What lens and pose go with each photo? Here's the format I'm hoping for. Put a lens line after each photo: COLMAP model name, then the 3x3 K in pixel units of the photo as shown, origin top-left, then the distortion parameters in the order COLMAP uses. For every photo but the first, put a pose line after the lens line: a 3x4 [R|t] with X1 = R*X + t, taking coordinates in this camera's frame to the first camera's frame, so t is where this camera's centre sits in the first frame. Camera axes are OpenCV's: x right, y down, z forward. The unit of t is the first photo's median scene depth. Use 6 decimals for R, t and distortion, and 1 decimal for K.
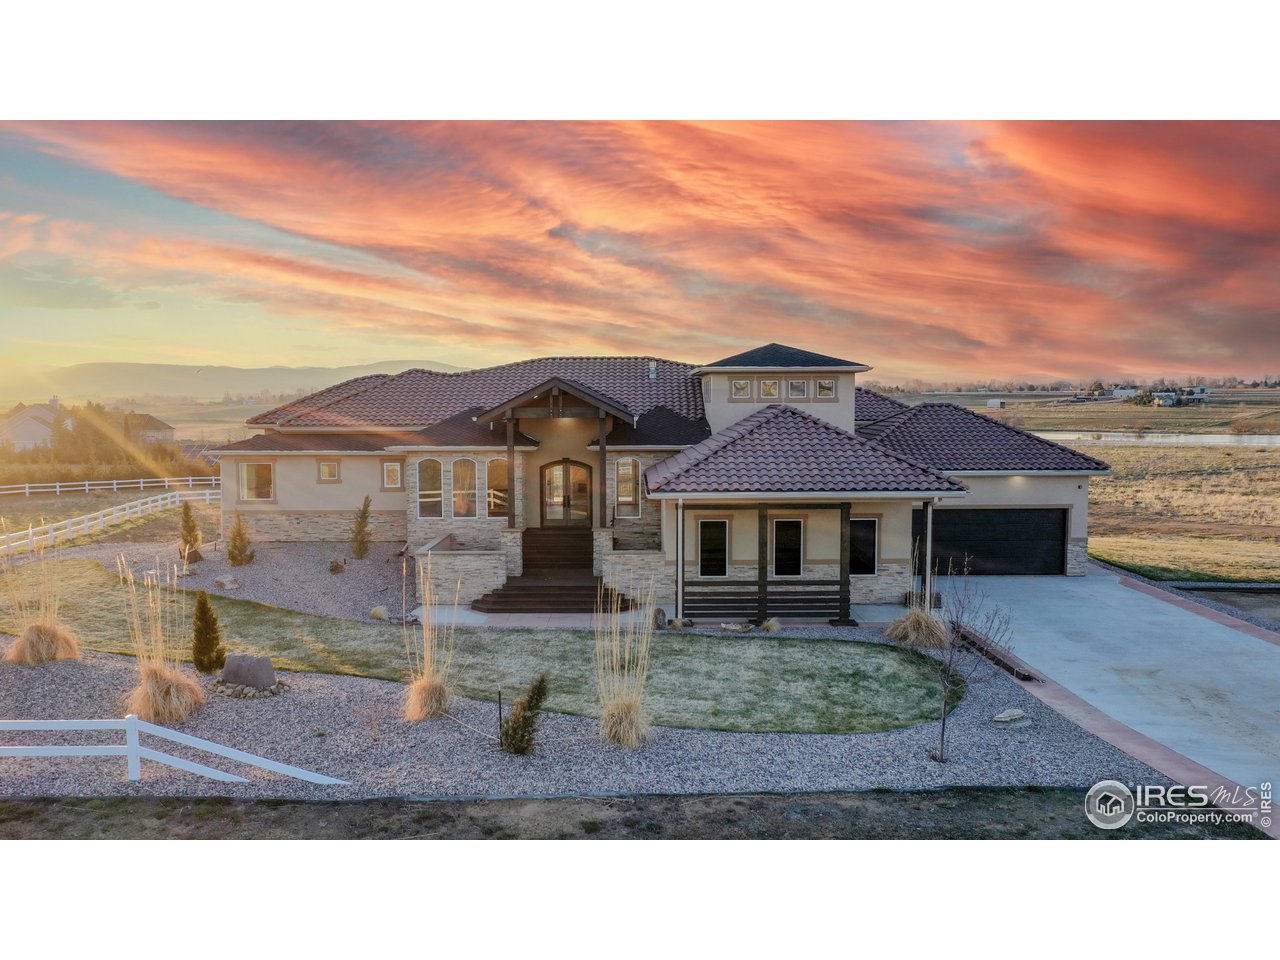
lens RADIAL K [[996.0, 0, 632.8], [0, 996.0, 489.0], [0, 0, 1]] dist [-0.014177, -0.001811]
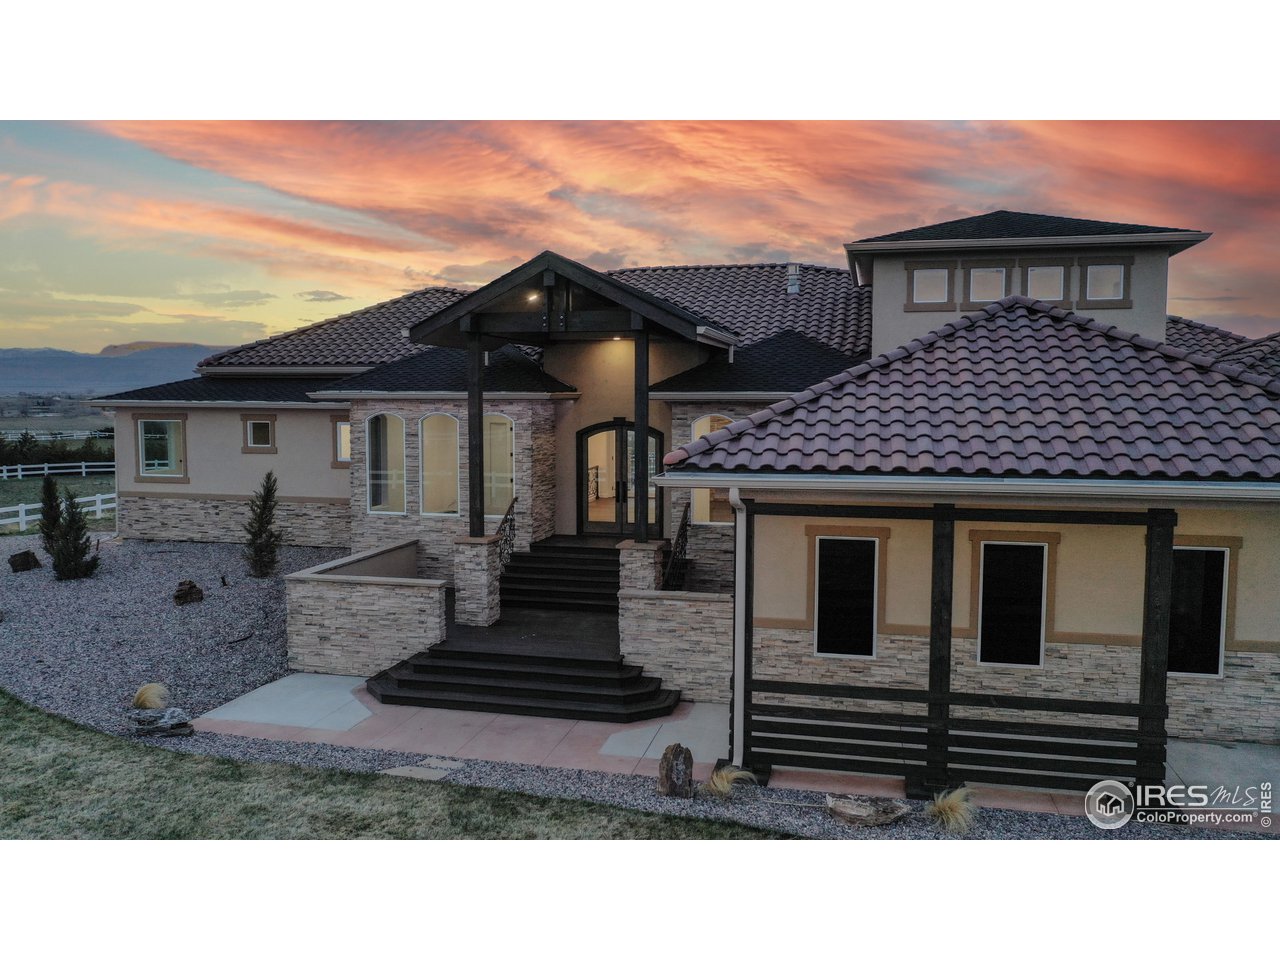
lens RADIAL K [[996.0, 0, 639.5], [0, 996.0, 474.4], [0, 0, 1]] dist [-0.014177, -0.001811]
pose [[0.973230, 0.024030, -0.228572, 0.092126], [-0.026193, 0.999636, -0.006433, 0.006829], [0.228334, 0.012248, 0.973506, 0.514837]]
